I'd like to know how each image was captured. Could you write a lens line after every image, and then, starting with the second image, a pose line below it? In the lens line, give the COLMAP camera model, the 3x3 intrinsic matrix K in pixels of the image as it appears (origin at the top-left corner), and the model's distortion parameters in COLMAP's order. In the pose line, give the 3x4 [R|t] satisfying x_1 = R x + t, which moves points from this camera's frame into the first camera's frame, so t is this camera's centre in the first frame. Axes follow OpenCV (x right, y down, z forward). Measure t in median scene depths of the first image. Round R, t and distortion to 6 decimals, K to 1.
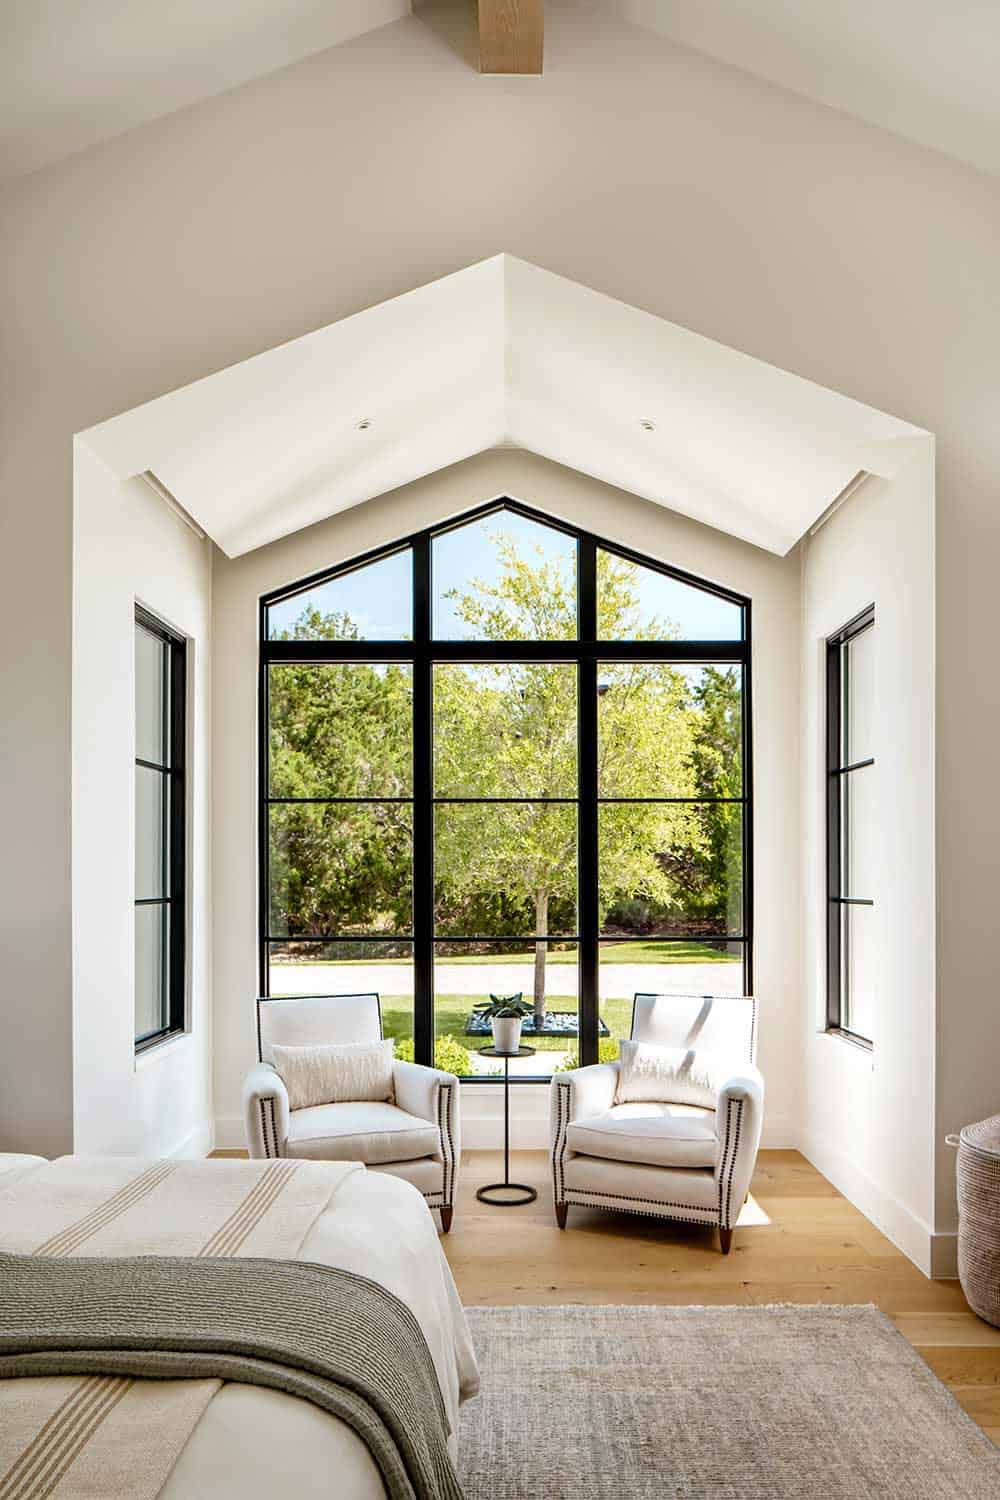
lens RADIAL K [[1039.9, 0, 499.6], [0, 1039.9, 785.4], [0, 0, 1]] dist [-0.002666, 0.001171]
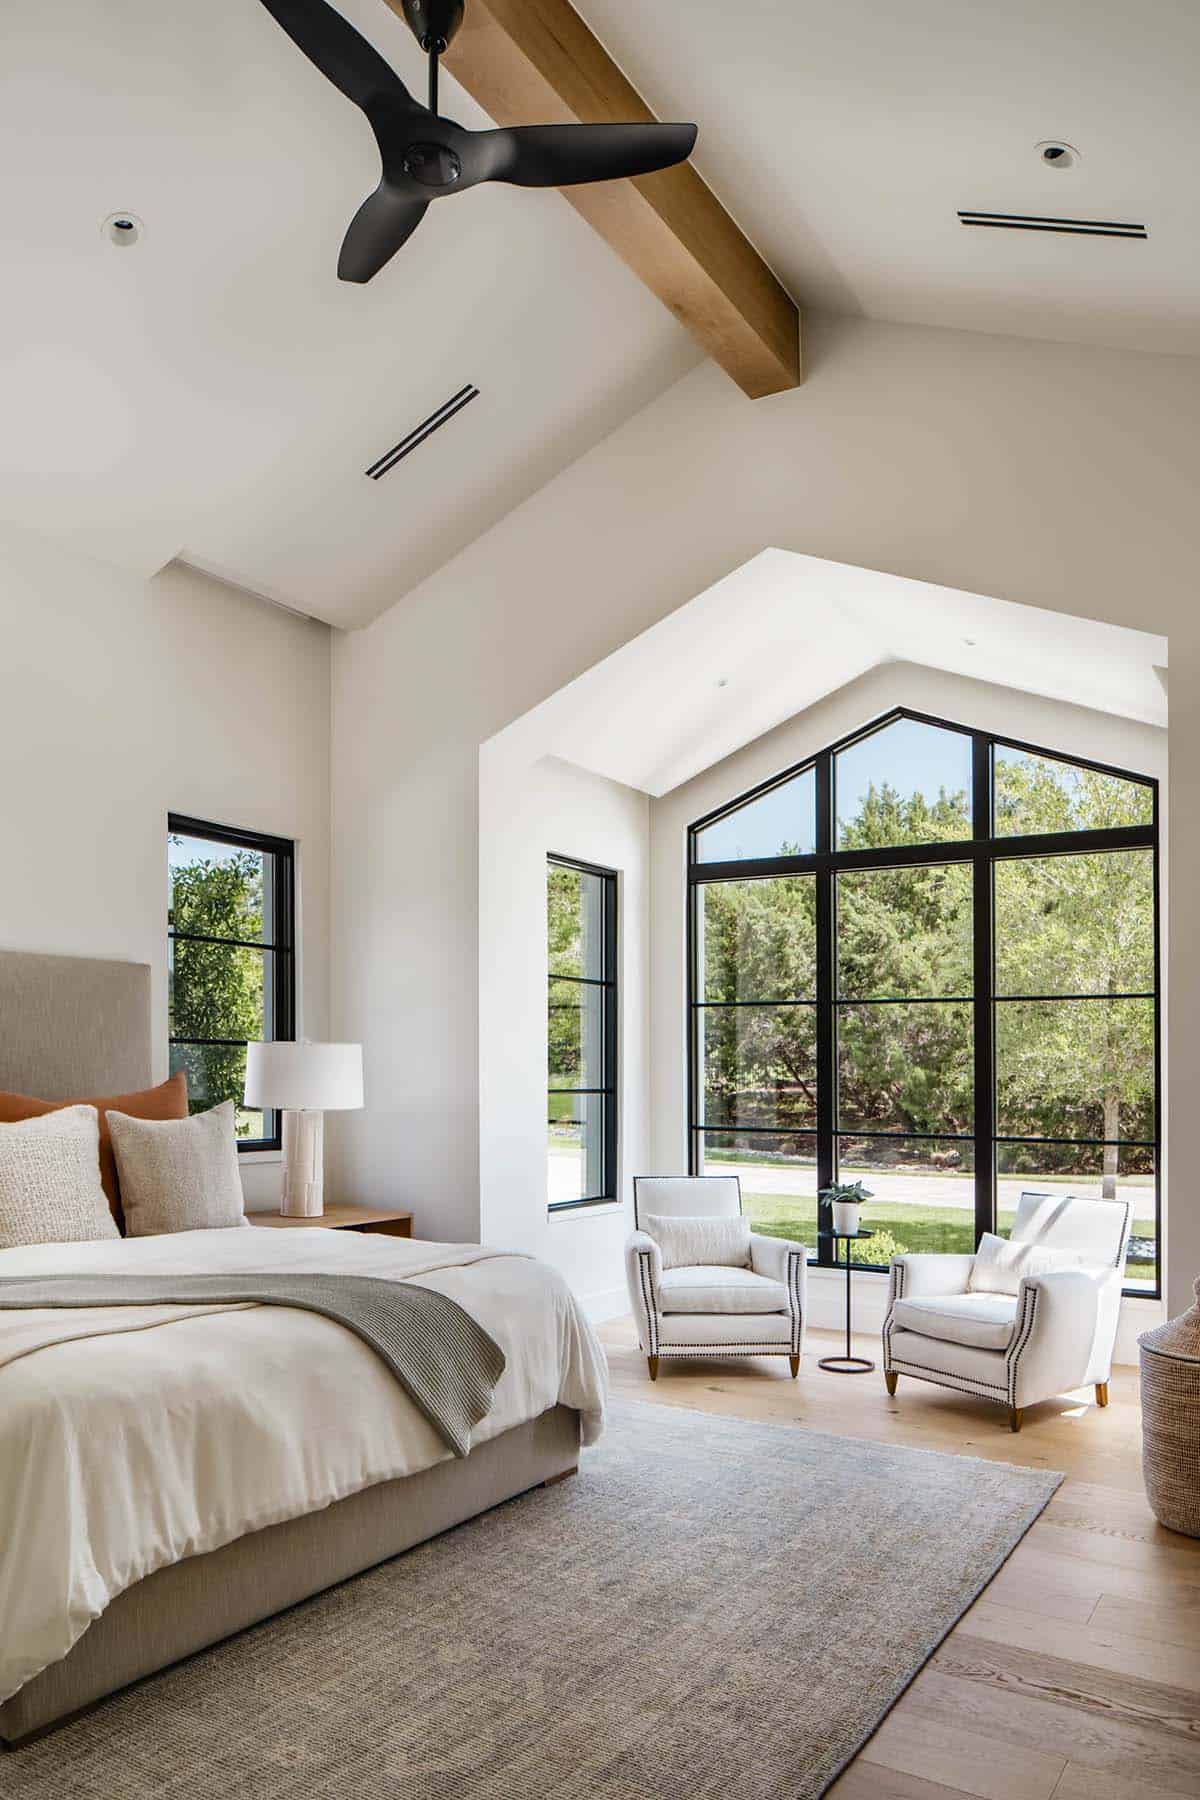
lens RADIAL K [[1247.8, 0, 599.5], [0, 1247.8, 942.4], [0, 0, 1]] dist [-0.002666, 0.001171]
pose [[0.860256, -0.045593, -0.507820, 0.378496], [0.034972, 0.998925, -0.030442, -0.016119], [0.508661, 0.008428, 0.860925, -0.226287]]
